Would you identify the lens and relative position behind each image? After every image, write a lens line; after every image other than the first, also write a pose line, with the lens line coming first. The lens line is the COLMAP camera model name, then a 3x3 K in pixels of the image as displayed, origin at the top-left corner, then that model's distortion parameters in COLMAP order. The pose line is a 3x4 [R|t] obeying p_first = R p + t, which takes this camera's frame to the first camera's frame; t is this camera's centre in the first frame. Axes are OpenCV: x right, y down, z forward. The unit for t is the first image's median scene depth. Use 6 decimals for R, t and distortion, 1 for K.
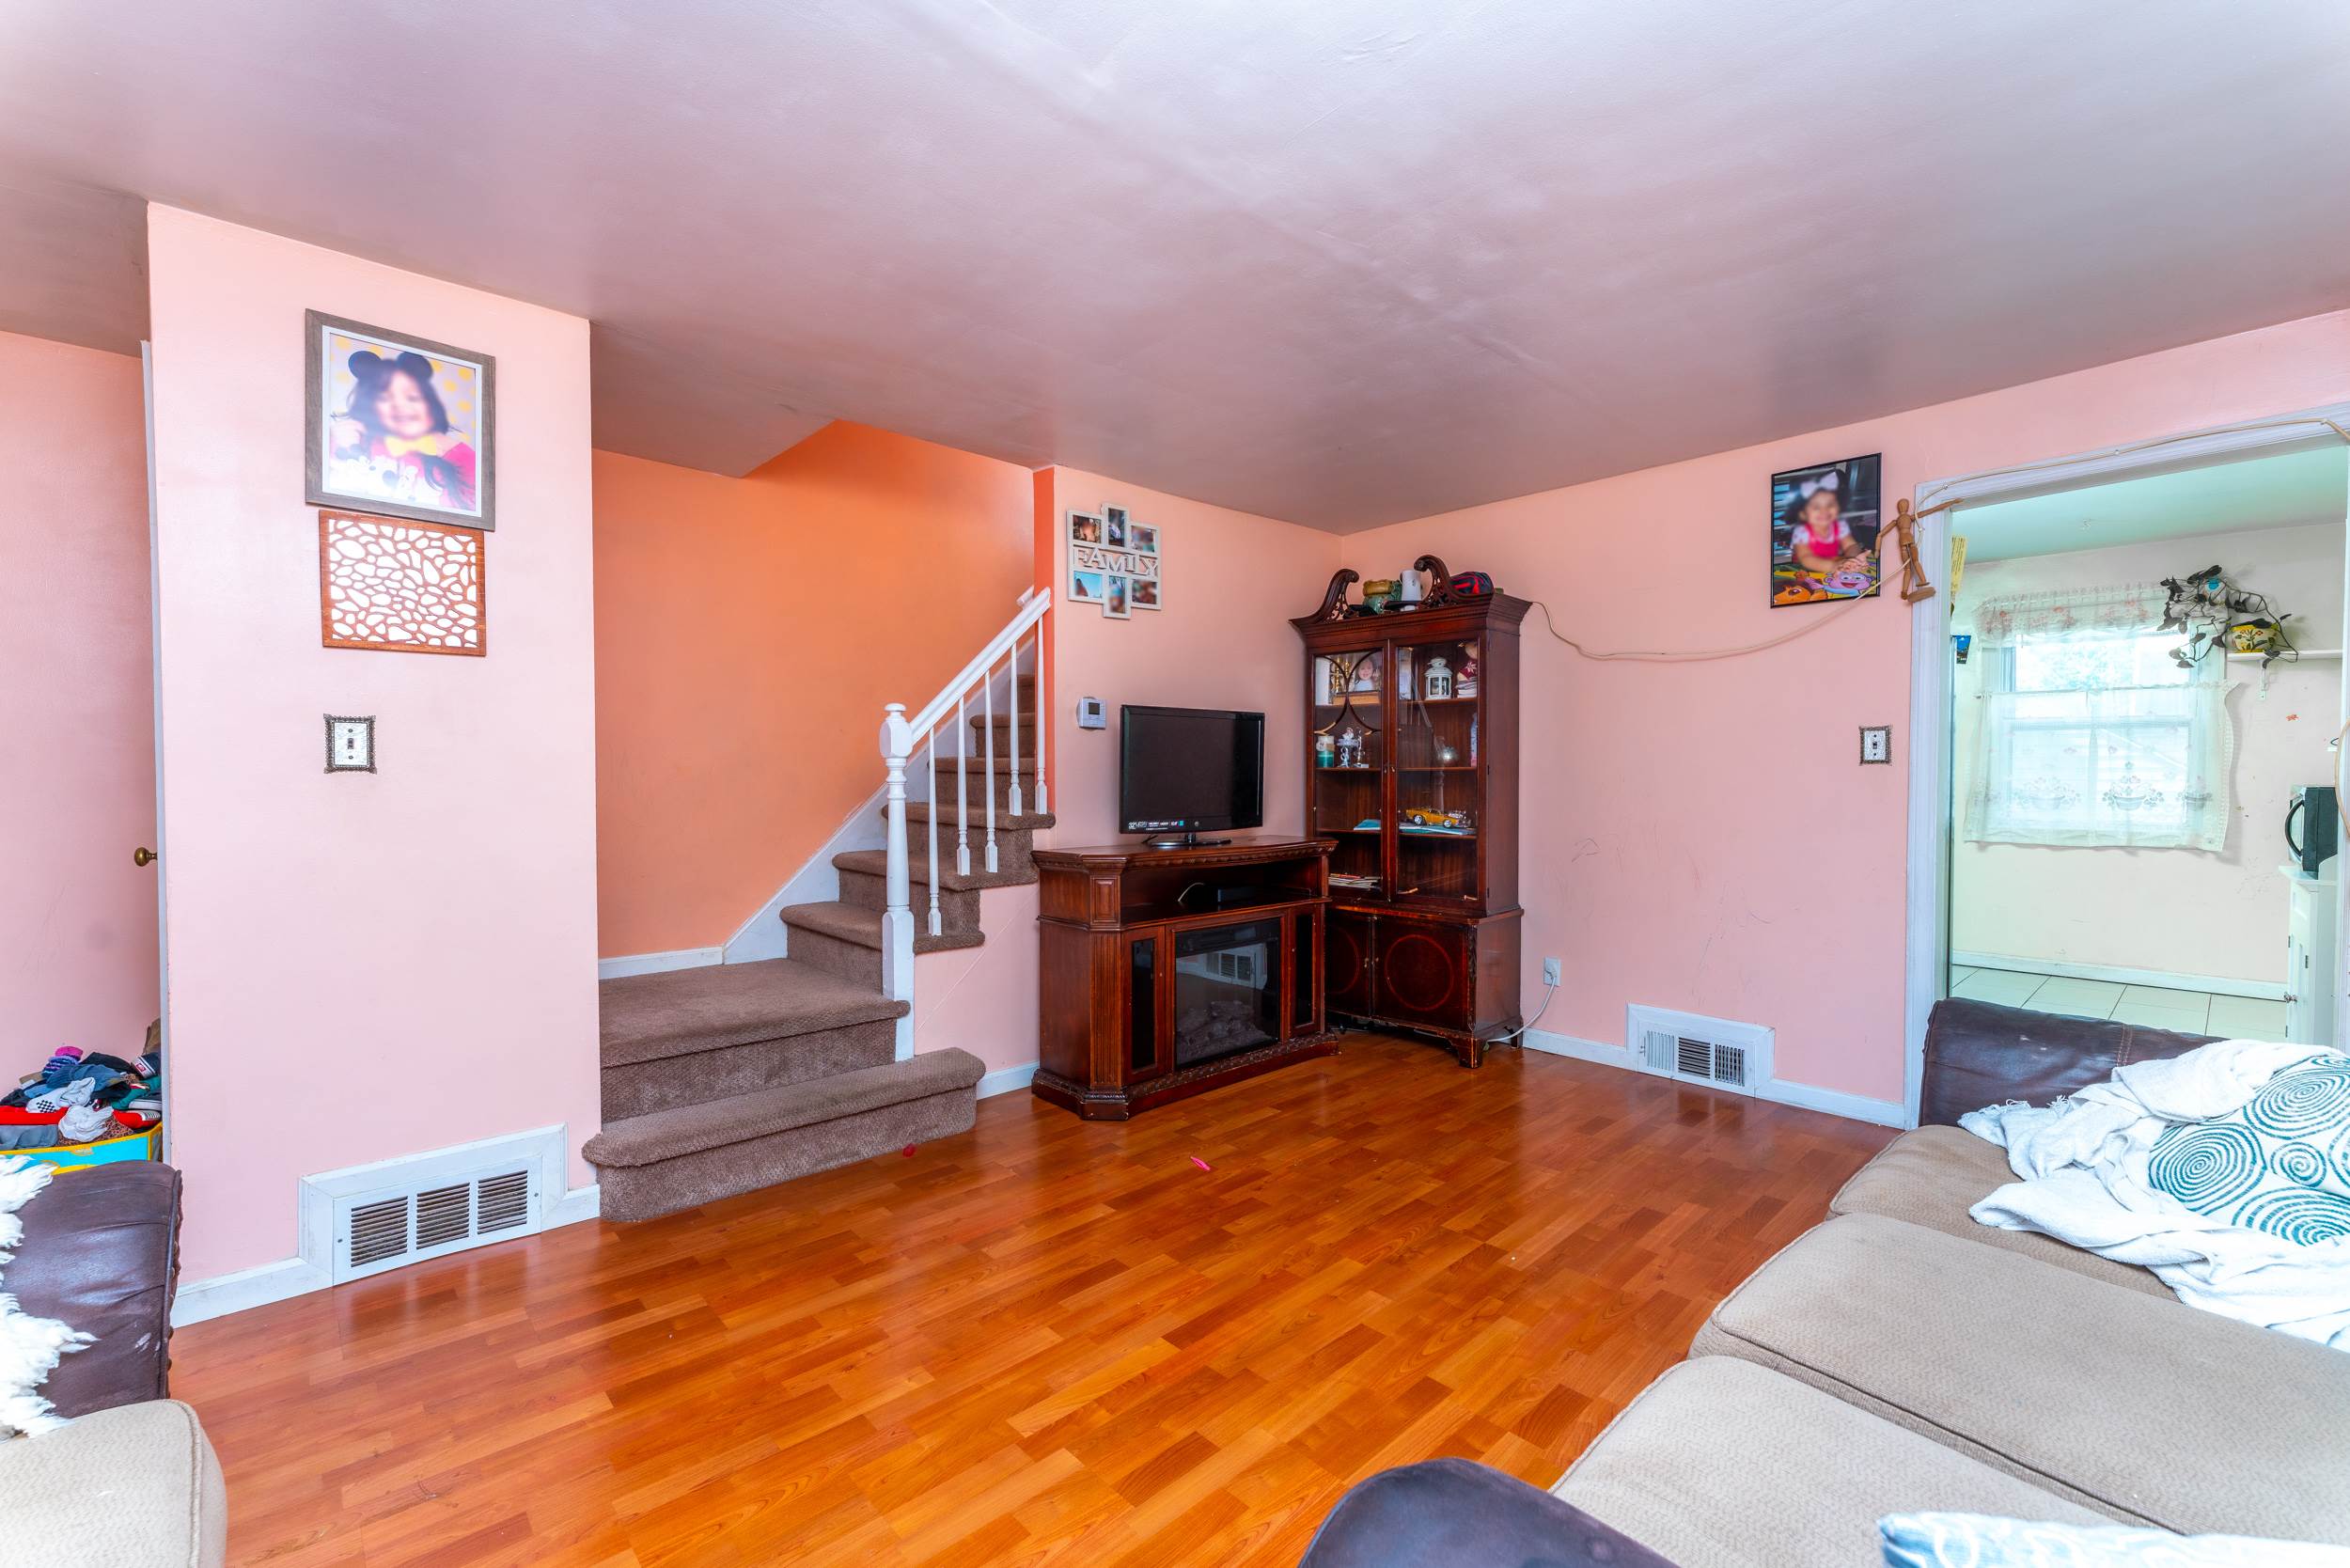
lens RADIAL K [[963.2, 0, 1150.6], [0, 963.2, 784.6], [0, 0, 1]] dist [0.001928, 0.000148]
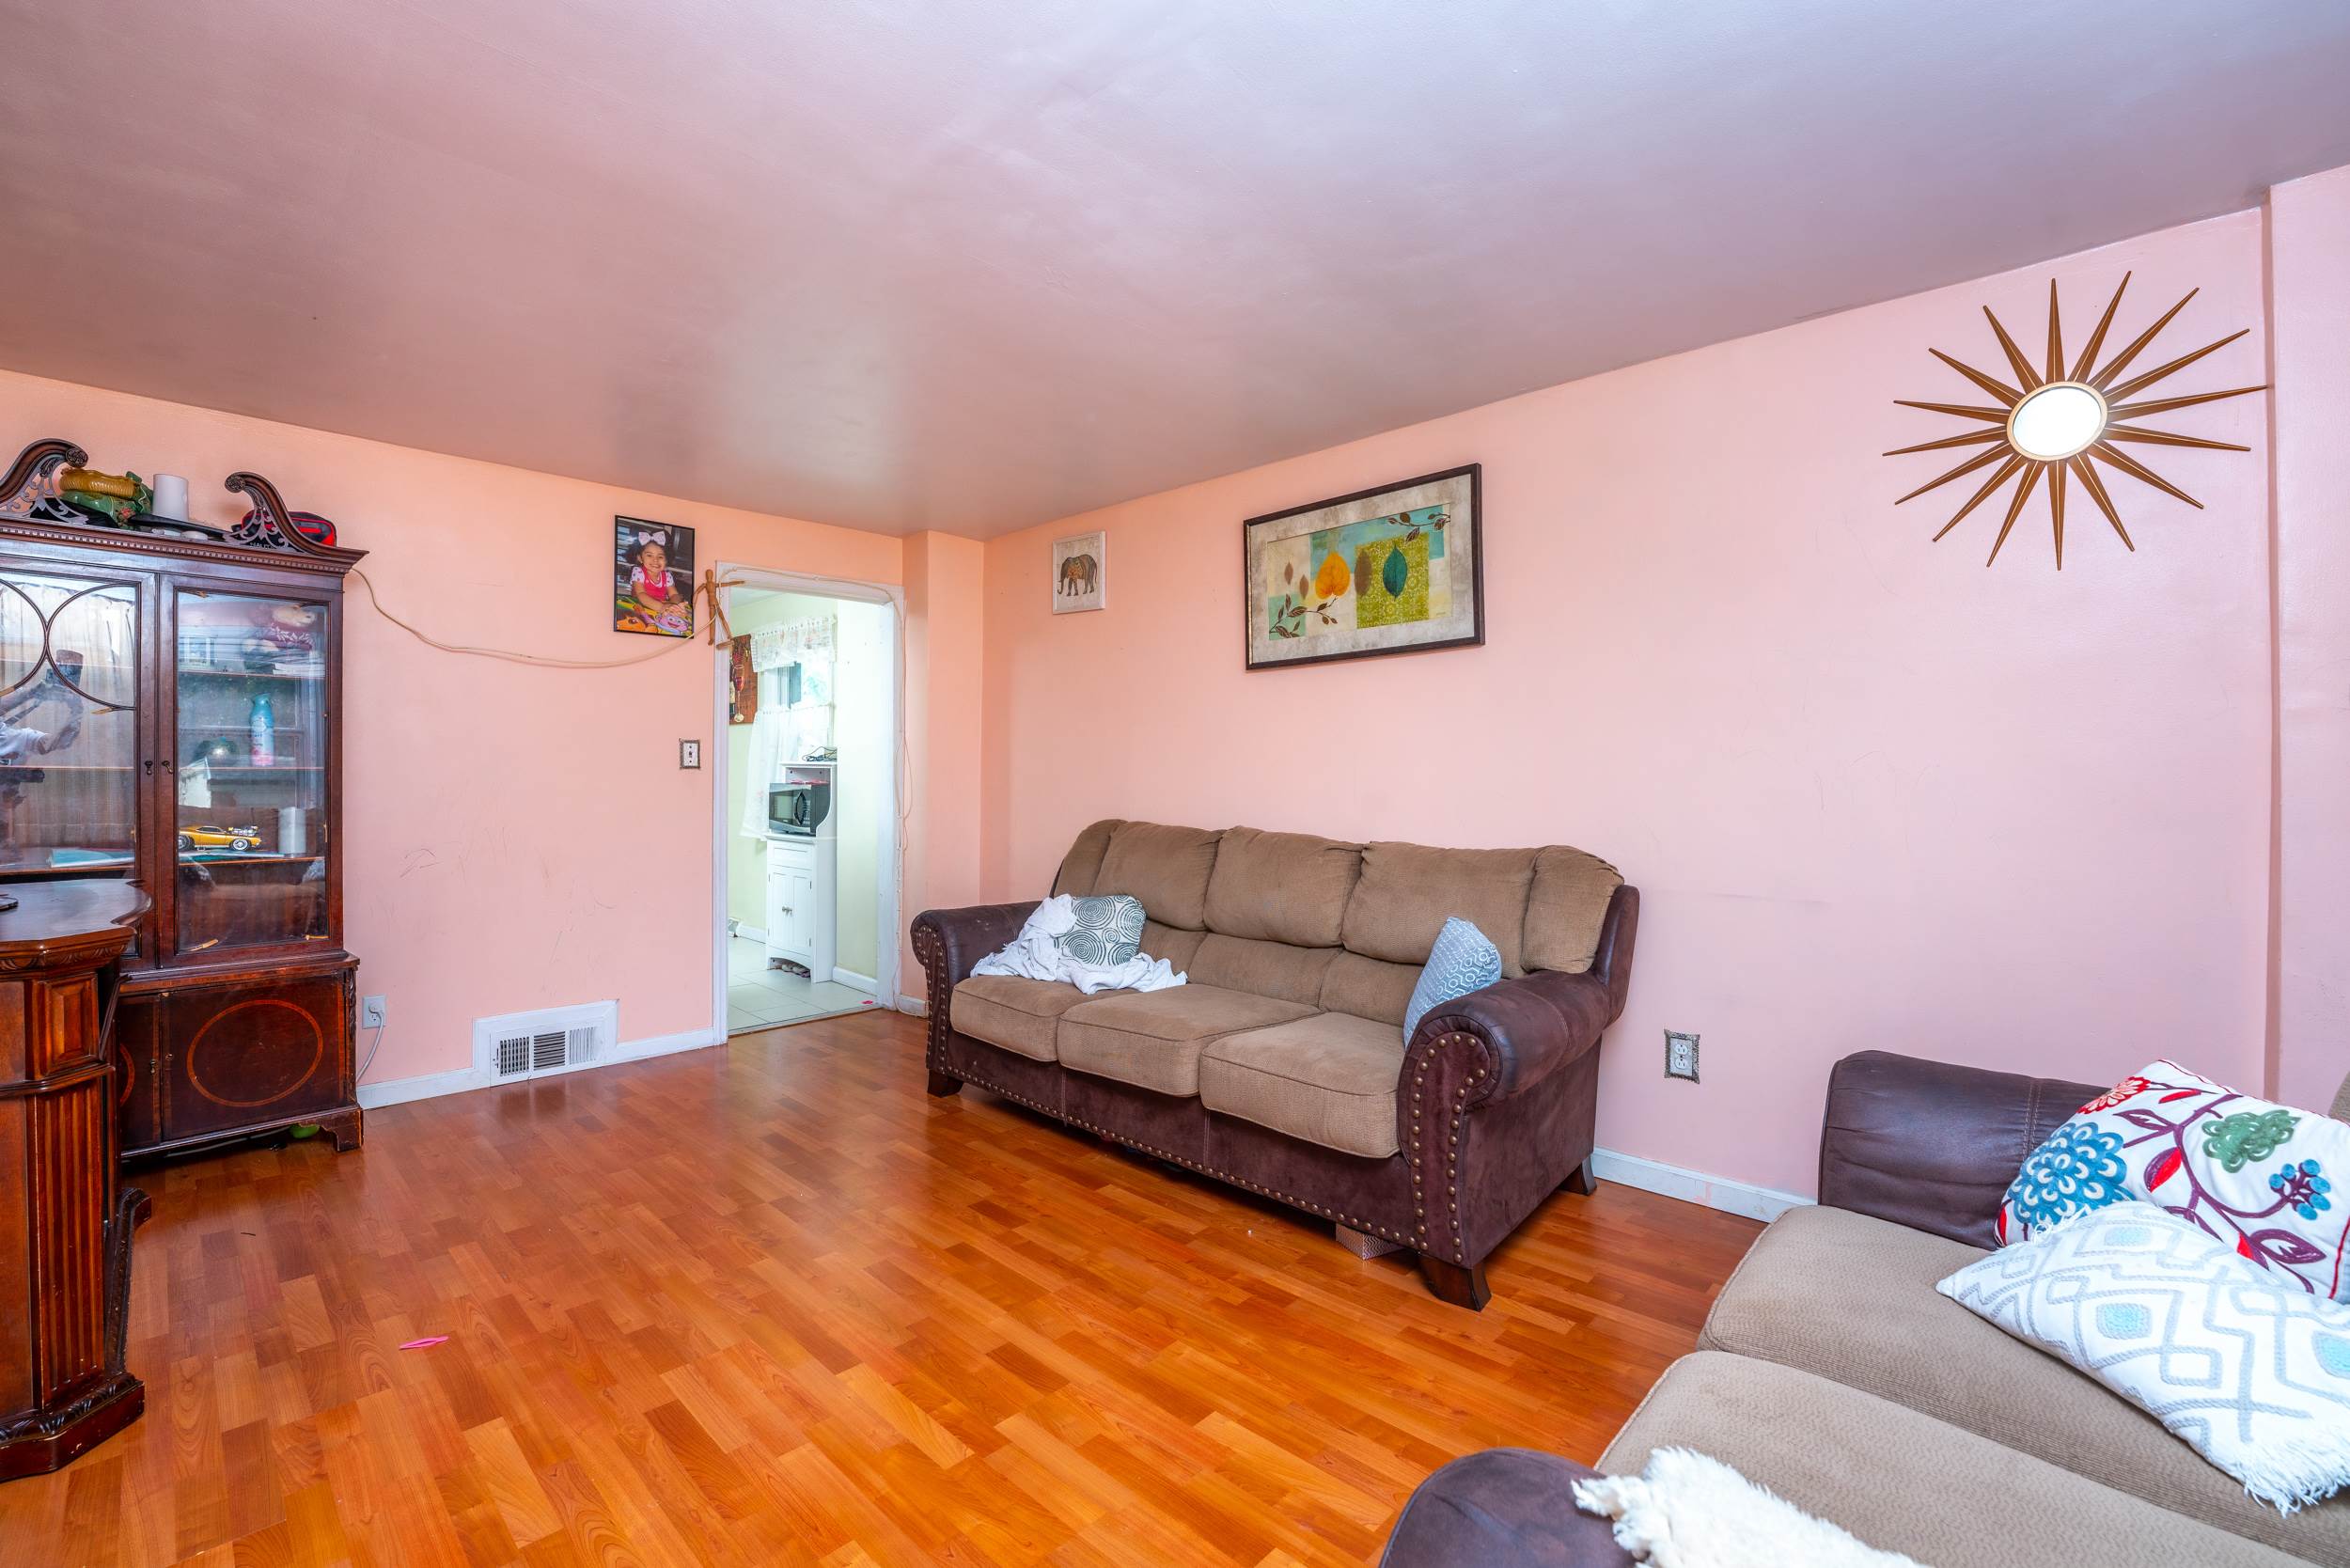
lens RADIAL K [[1016.1, 0, 1143.6], [0, 1016.1, 772.5], [0, 0, 1]] dist [-0.000818, -0.000034]
pose [[-0.047072, 0.000232, 0.998891, -0.622764], [0.004088, 0.999992, -0.000040, -0.013972], [-0.998883, 0.004081, -0.047073, 0.456055]]
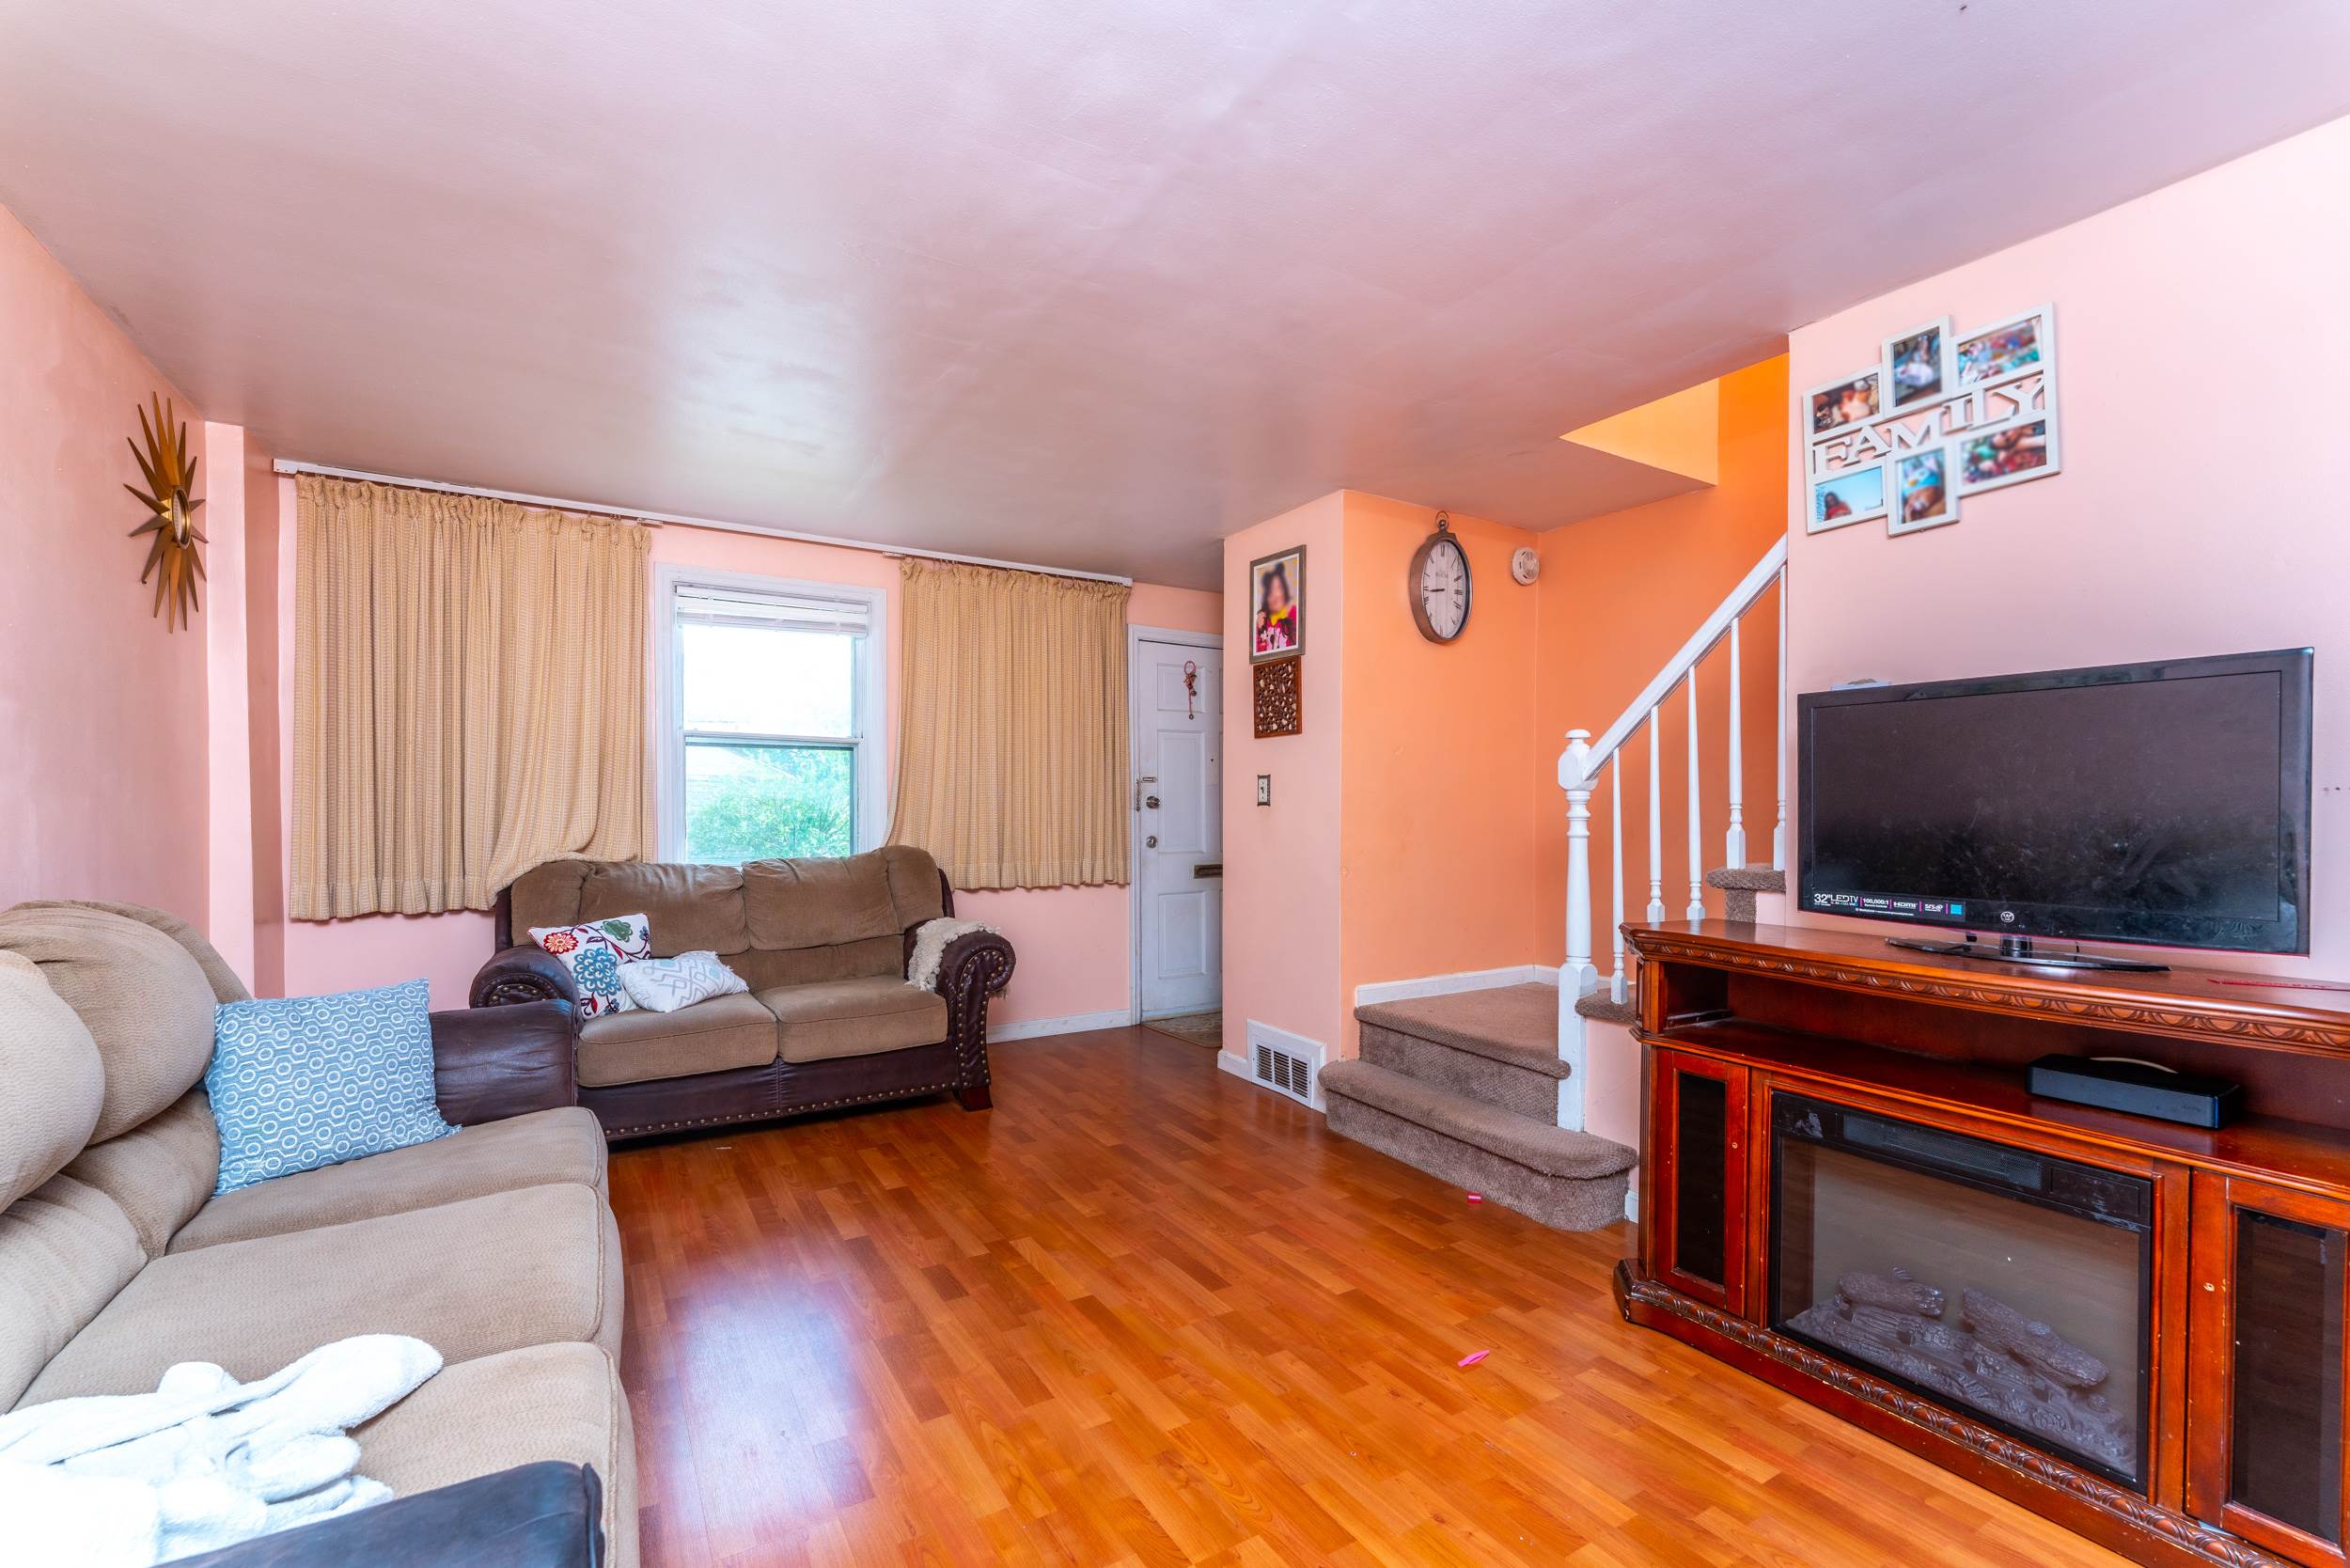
lens RADIAL K [[1007.8, 0, 1176.4], [0, 1007.8, 813.1], [0, 0, 1]] dist [-0.000337, -0.000044]
pose [[-0.189551, 0.007399, -0.981843, 0.722850], [-0.014679, 0.999838, 0.010369, -0.010998], [0.981761, 0.016378, -0.189412, 0.812601]]
